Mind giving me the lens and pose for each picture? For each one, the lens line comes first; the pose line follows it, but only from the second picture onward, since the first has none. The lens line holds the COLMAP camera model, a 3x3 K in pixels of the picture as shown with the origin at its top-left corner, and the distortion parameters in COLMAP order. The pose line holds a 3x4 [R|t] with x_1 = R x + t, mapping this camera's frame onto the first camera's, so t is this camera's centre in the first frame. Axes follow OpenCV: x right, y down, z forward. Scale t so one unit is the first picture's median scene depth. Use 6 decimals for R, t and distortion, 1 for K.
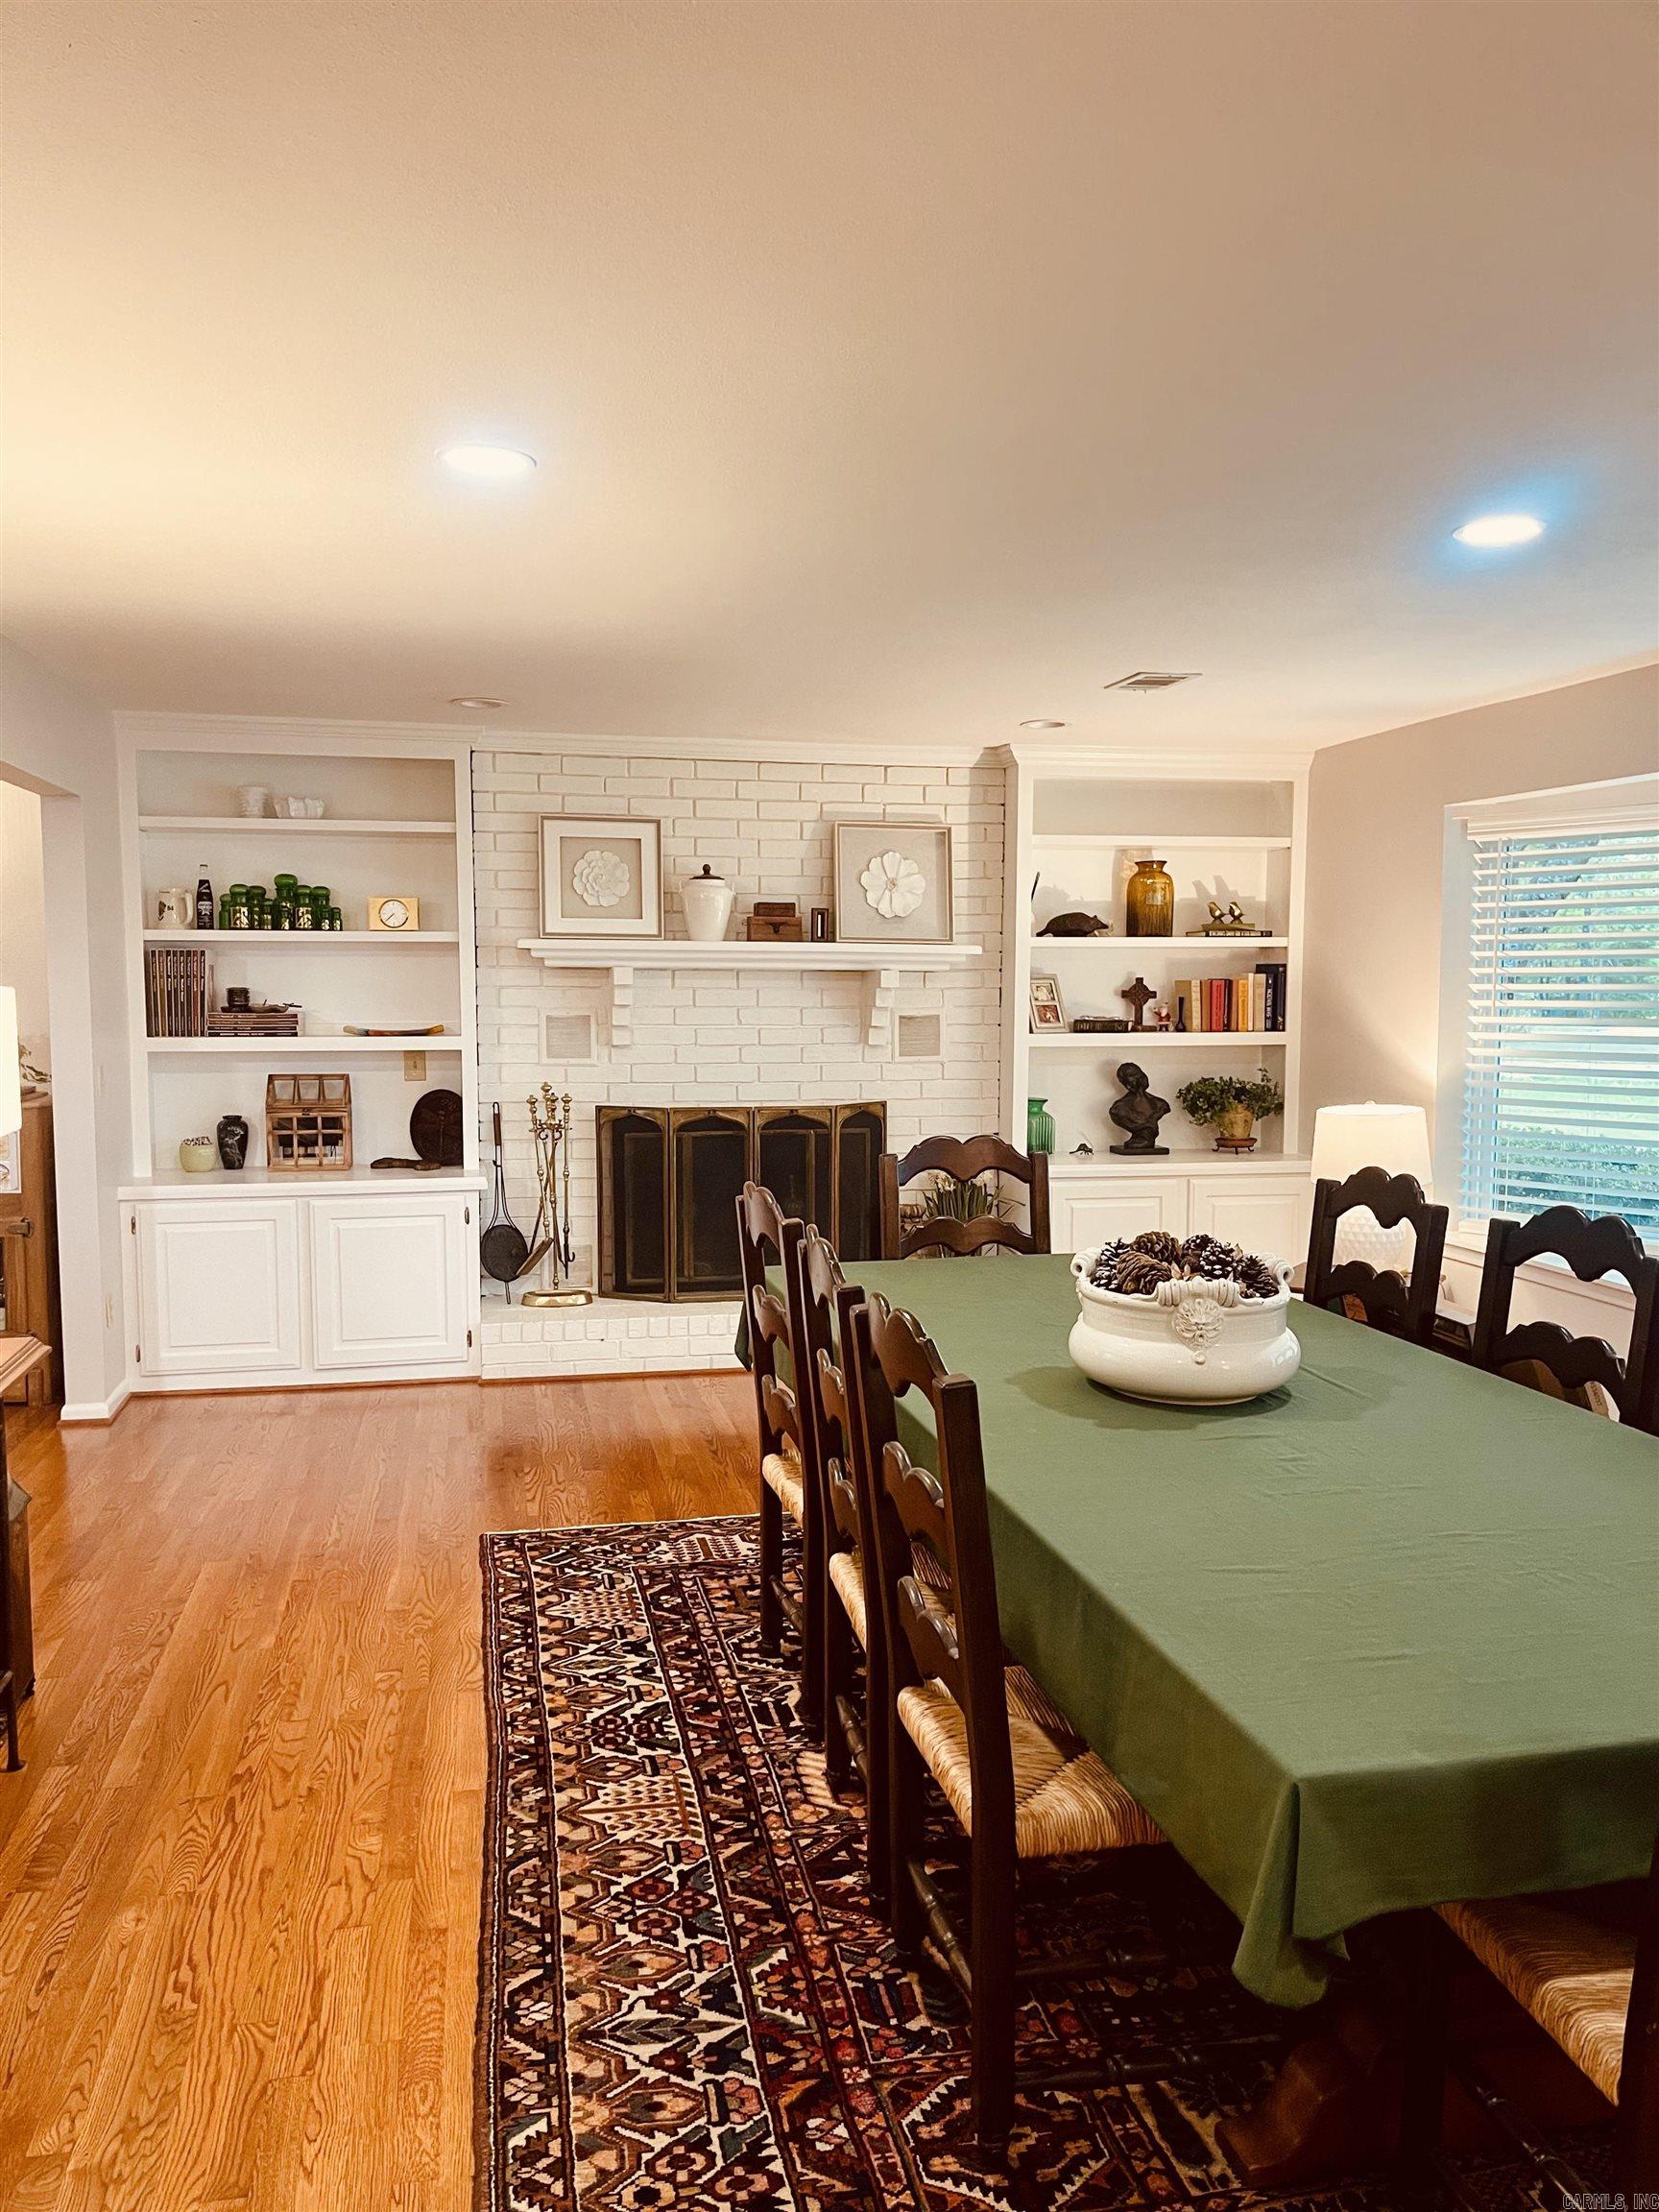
lens RADIAL K [[1633.8, 0, 829.5], [0, 1633.8, 1106.0], [0, 0, 1]] dist [0.120401, -0.160419]
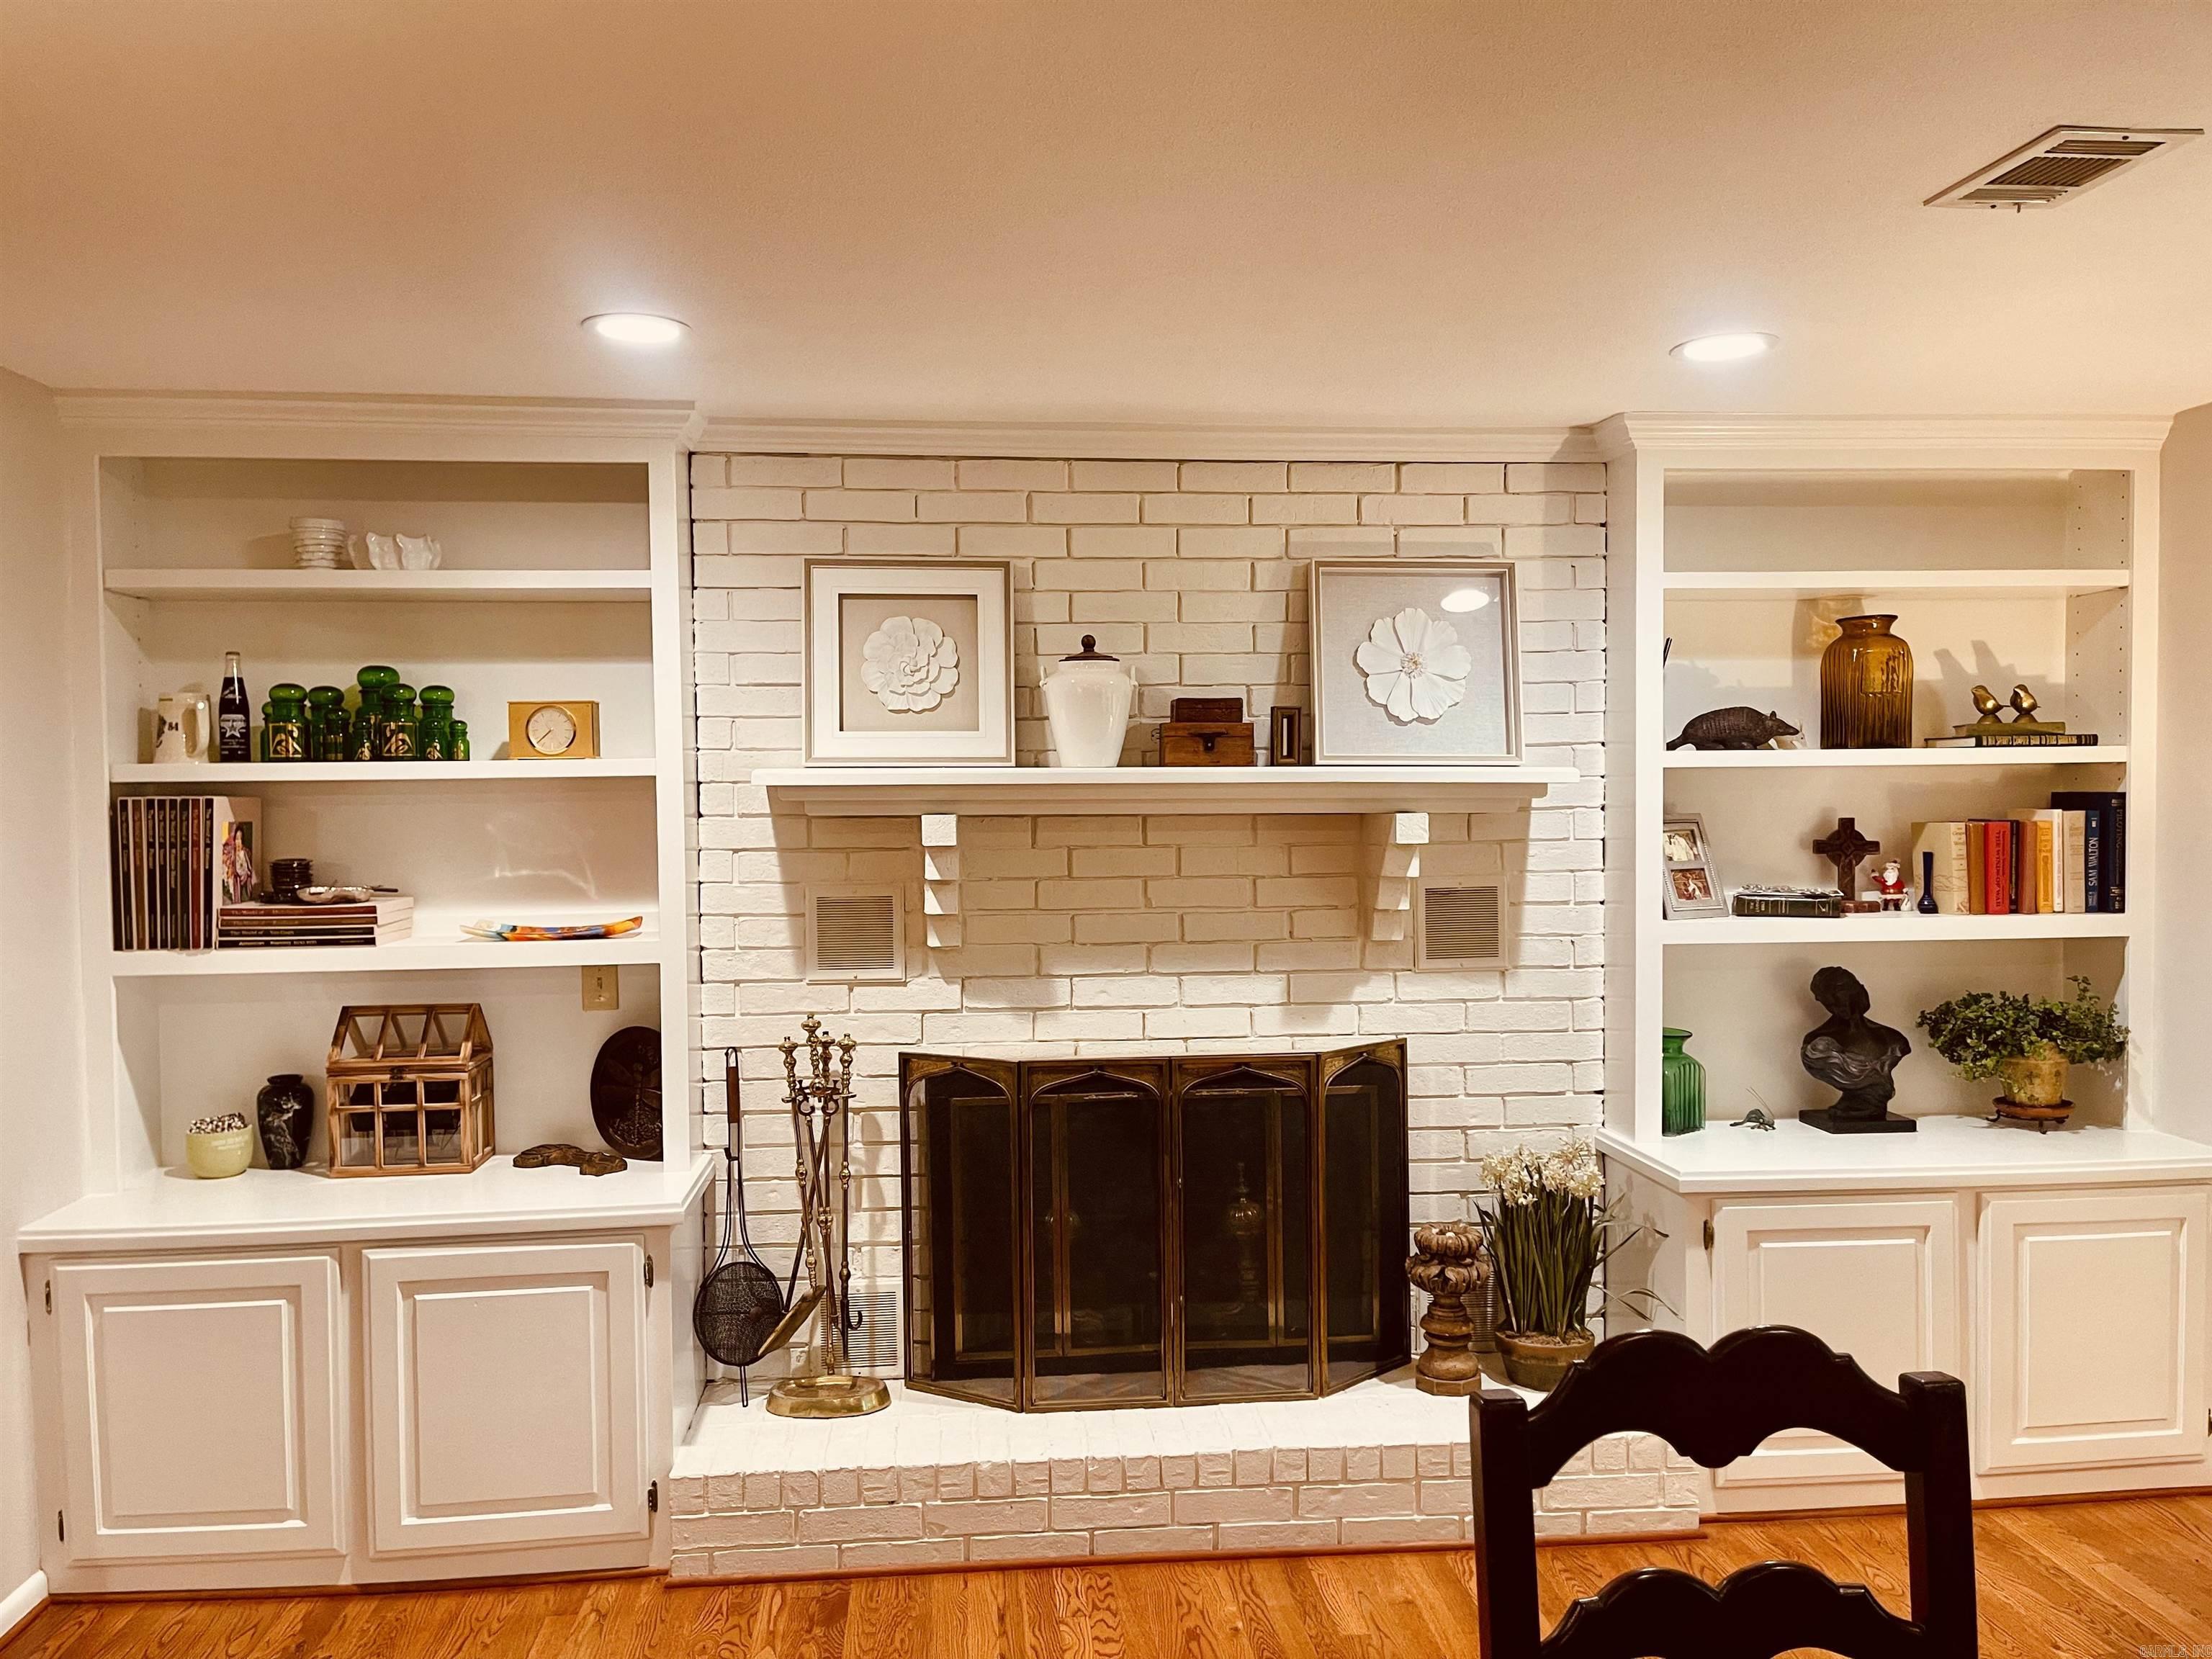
lens RADIAL K [[1633.8, 0, 1106.0], [0, 1633.8, 829.5], [0, 0, 1]] dist [0.120401, -0.160419]
pose [[0.993148, -0.008047, -0.116583, -0.001793], [0.002091, 0.998690, -0.051120, -0.048466], [0.116842, 0.050526, 0.991864, 0.423229]]
